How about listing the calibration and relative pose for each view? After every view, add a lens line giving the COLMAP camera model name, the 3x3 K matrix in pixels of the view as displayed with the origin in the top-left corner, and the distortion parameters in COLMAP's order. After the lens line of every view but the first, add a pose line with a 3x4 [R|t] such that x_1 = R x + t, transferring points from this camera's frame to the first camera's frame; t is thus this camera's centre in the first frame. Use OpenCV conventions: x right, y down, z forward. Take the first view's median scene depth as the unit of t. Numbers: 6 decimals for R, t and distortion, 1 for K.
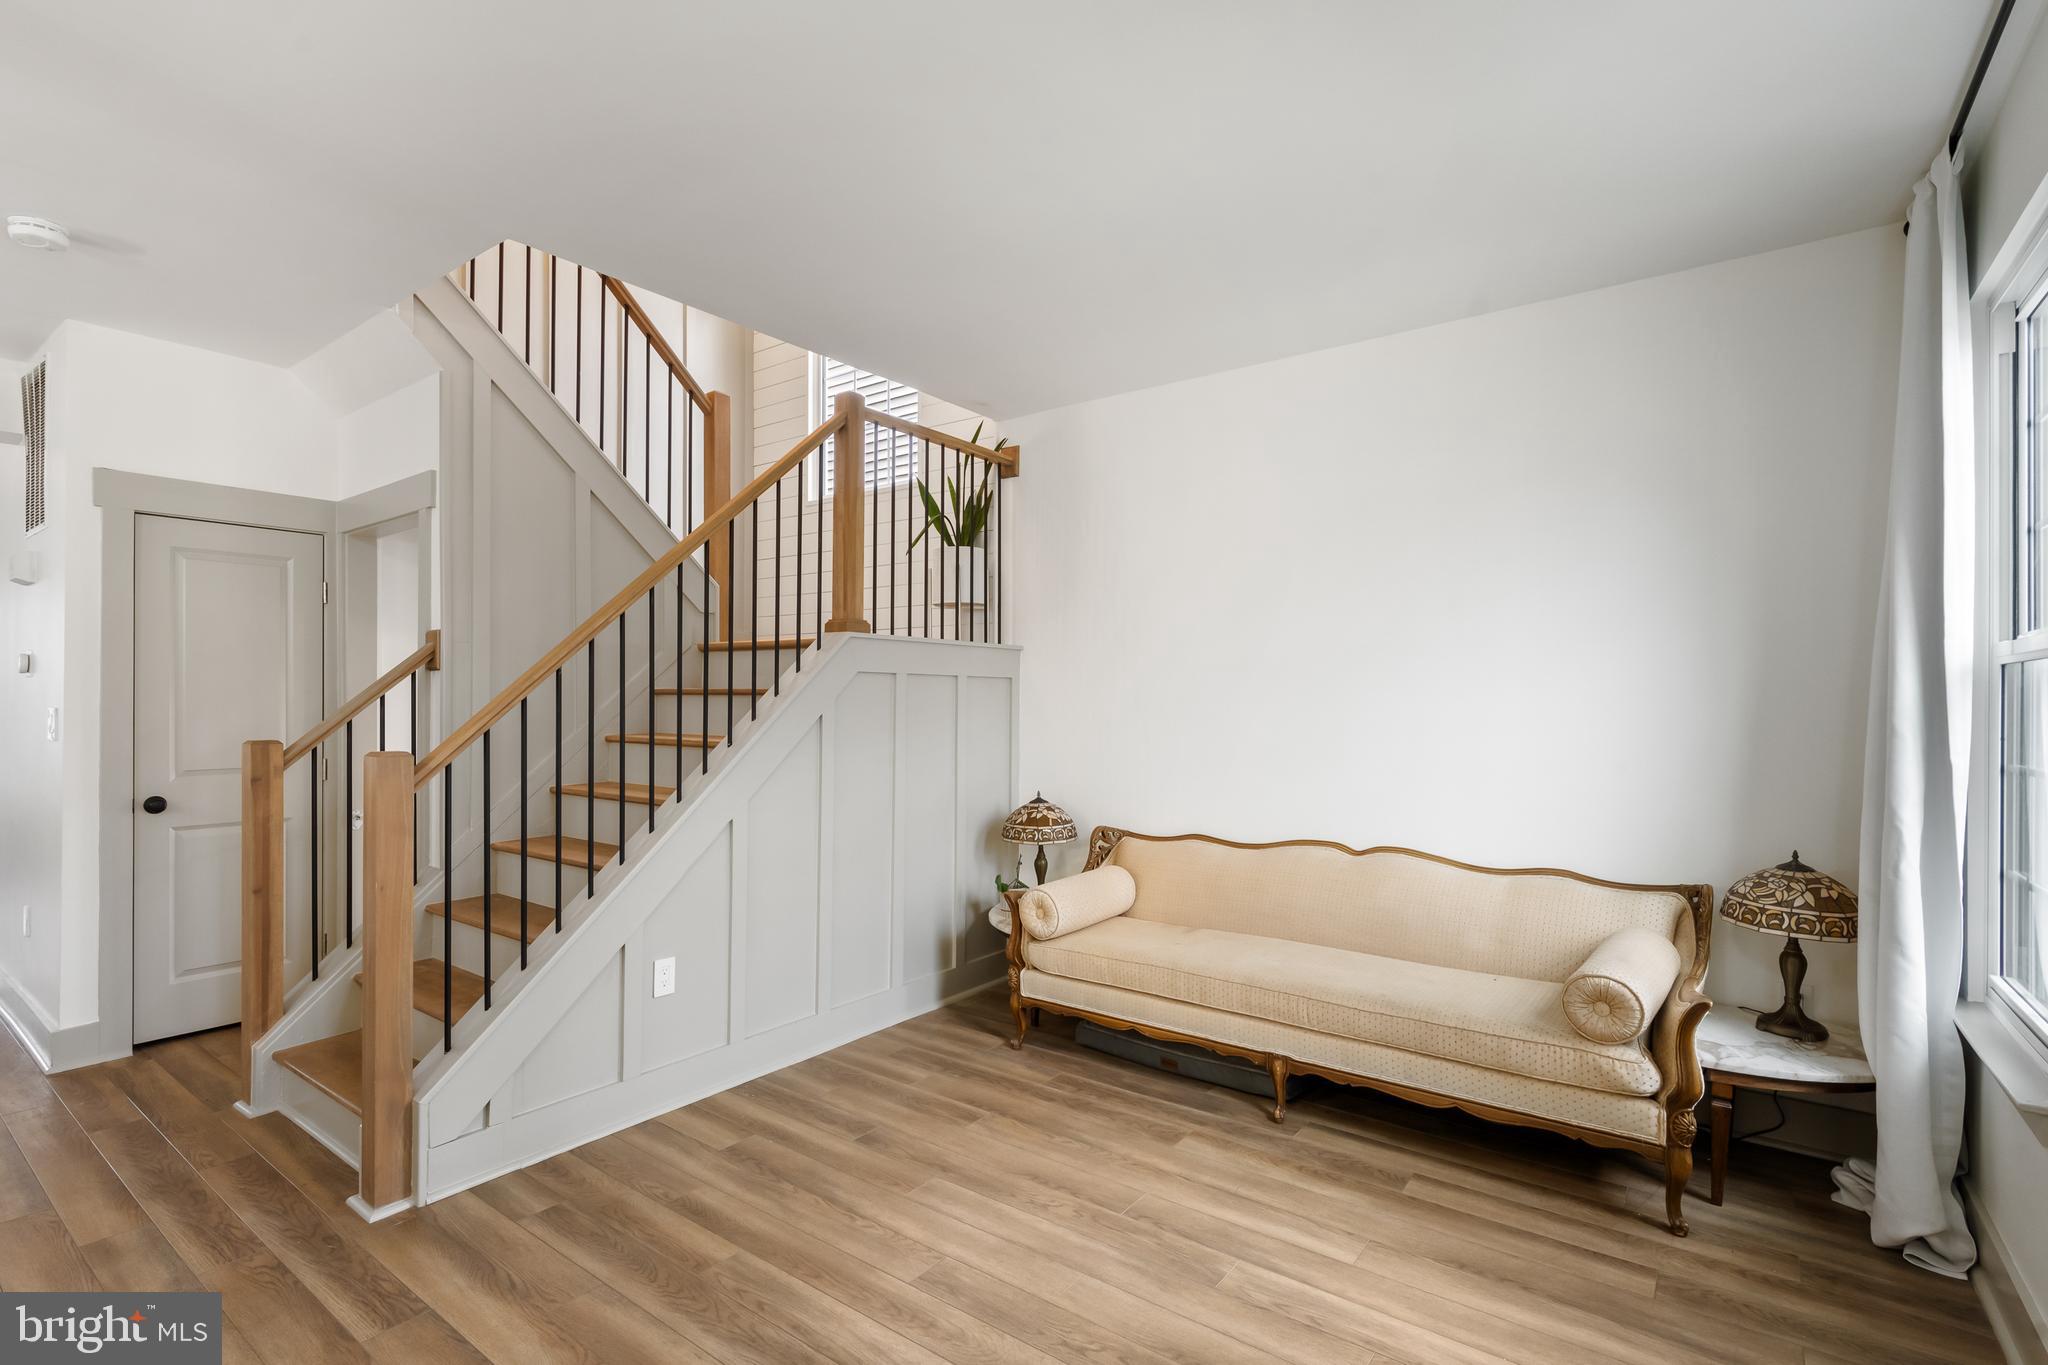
lens RADIAL K [[934.4, 0, 1016.3], [0, 934.4, 705.0], [0, 0, 1]] dist [-0.001465, 0.001686]
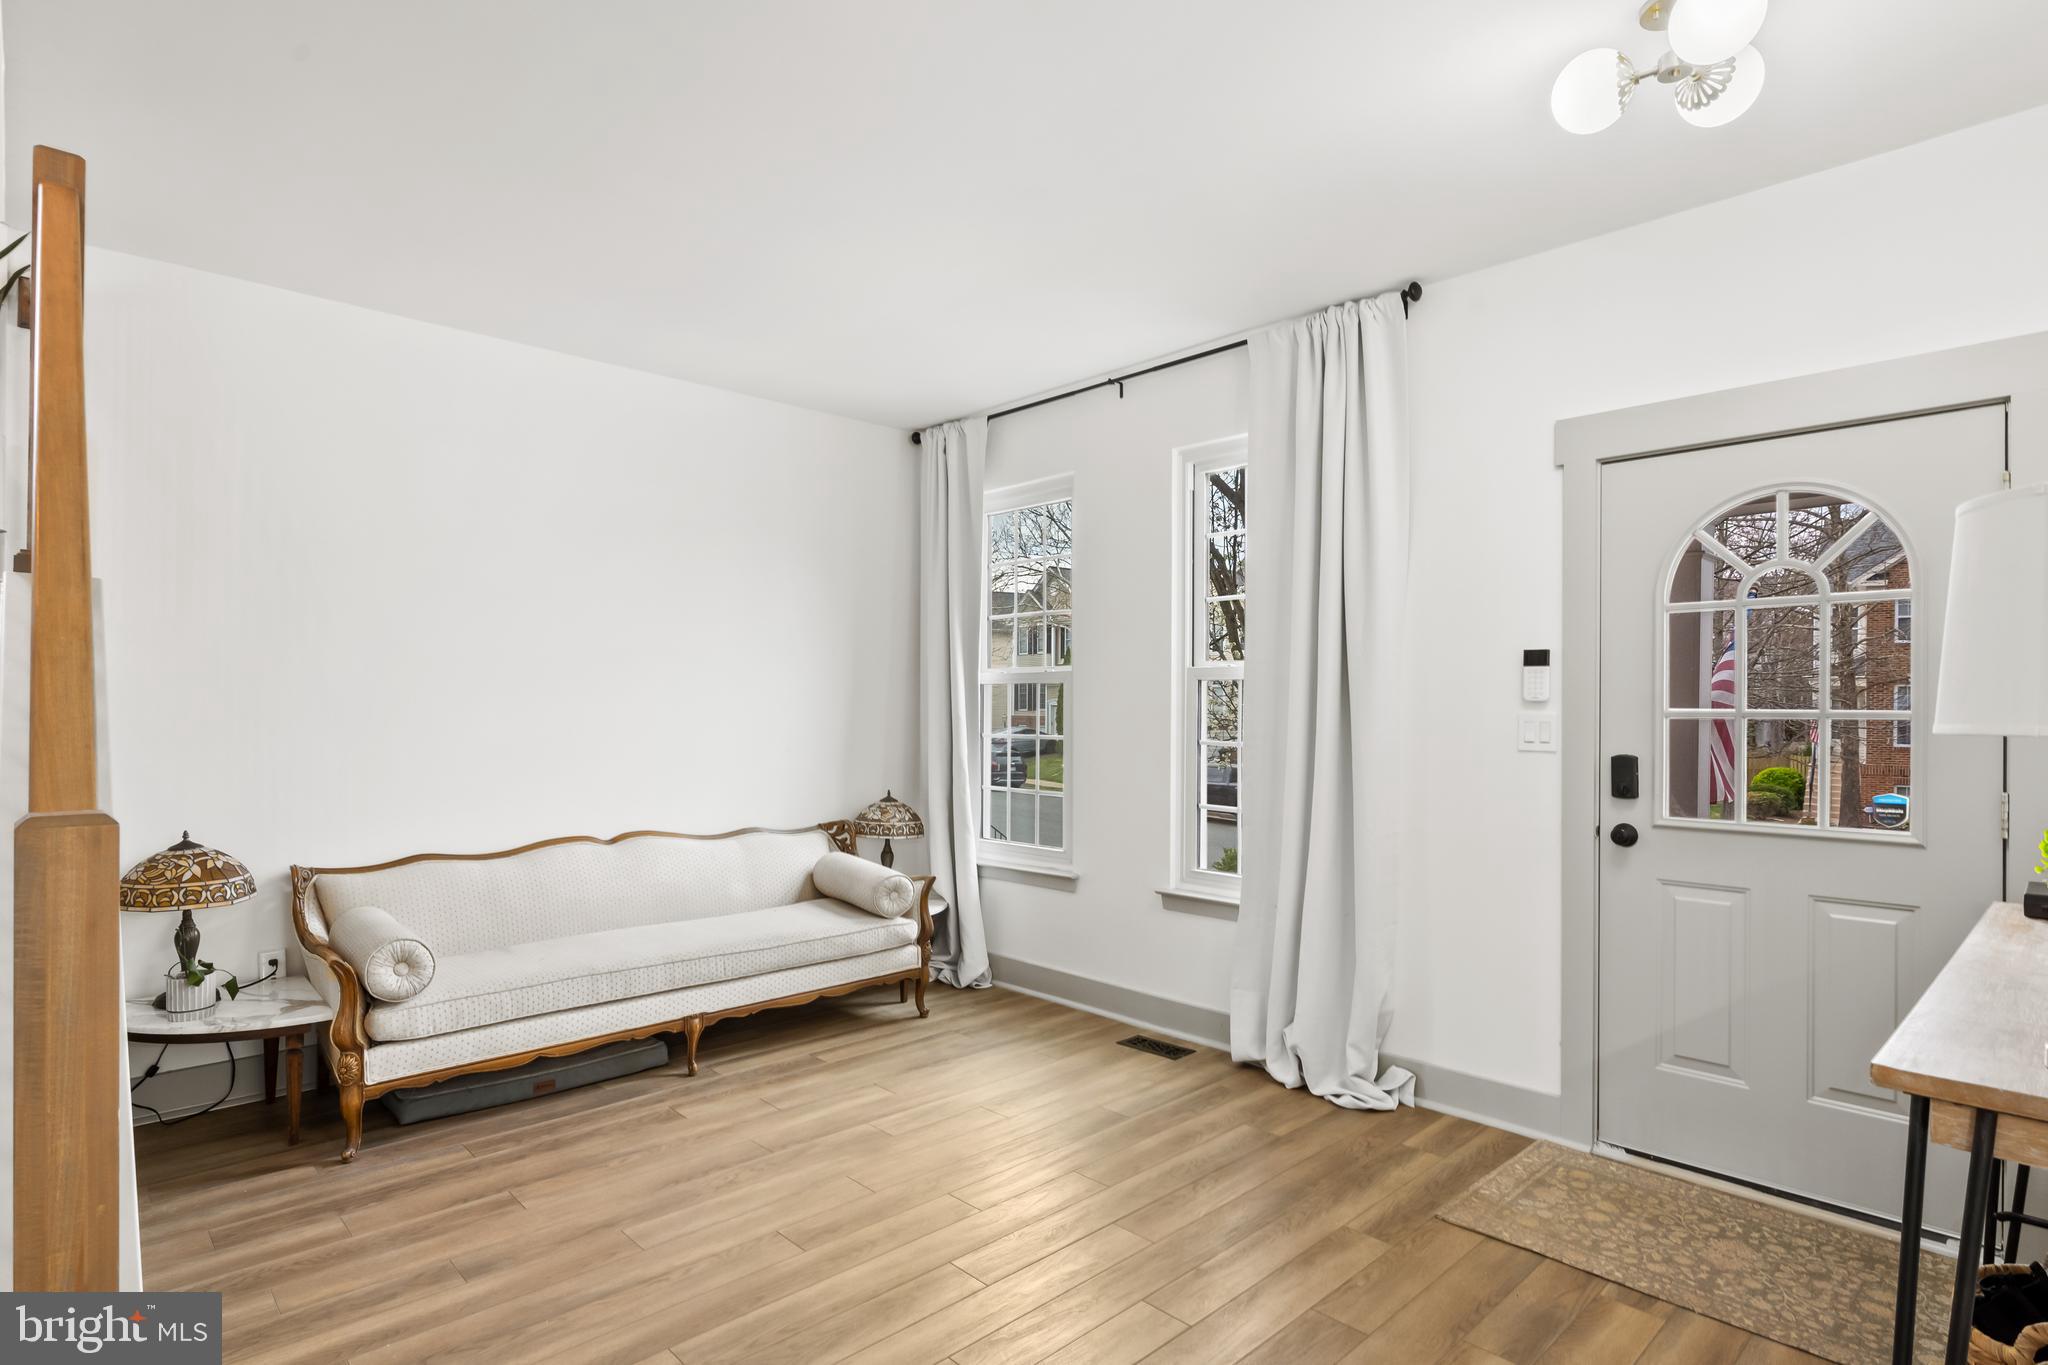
lens RADIAL K [[1057.1, 0, 991.2], [0, 1057.1, 716.2], [0, 0, 1]] dist [0.001443, 0.002282]
pose [[0.196922, -0.014257, 0.980316, -0.886349], [-0.001088, 0.999890, 0.014760, -0.004484], [-0.980419, -0.003974, 0.196885, 0.398179]]
